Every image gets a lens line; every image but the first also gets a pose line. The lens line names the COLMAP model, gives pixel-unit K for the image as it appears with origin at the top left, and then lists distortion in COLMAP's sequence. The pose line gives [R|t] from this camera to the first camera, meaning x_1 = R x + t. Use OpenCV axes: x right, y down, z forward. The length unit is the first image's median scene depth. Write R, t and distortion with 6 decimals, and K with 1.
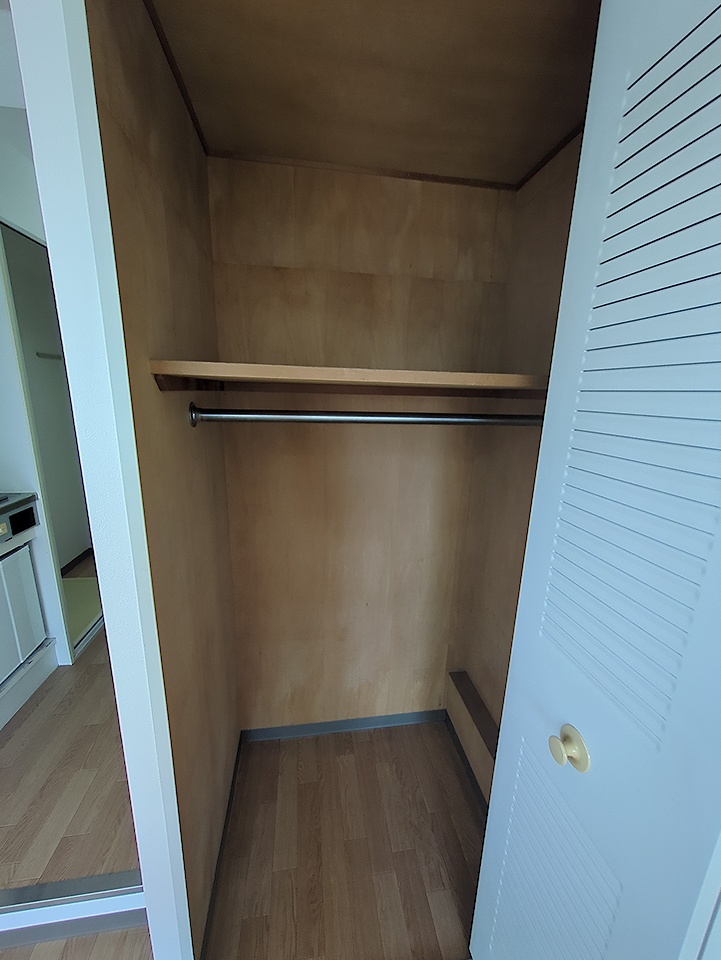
lens RADIAL K [[377.9, 0, 349.3], [0, 377.9, 479.6], [0, 0, 1]] dist [-0.000691, 0.000806]
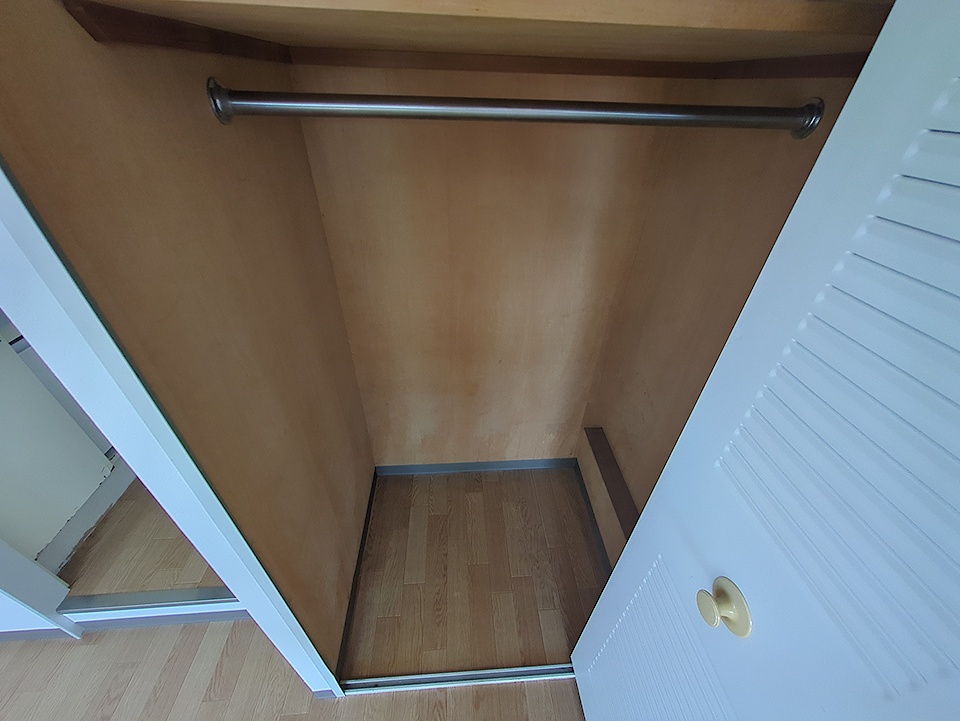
lens RADIAL K [[377.9, 0, 480.0], [0, 377.9, 360.5], [0, 0, 1]] dist [-0.000691, 0.000806]
pose [[0.998339, 0.036353, -0.044695, 0.042756], [-0.015892, 0.919458, 0.392867, -0.021488], [0.055377, -0.391504, 0.918509, 0.199326]]
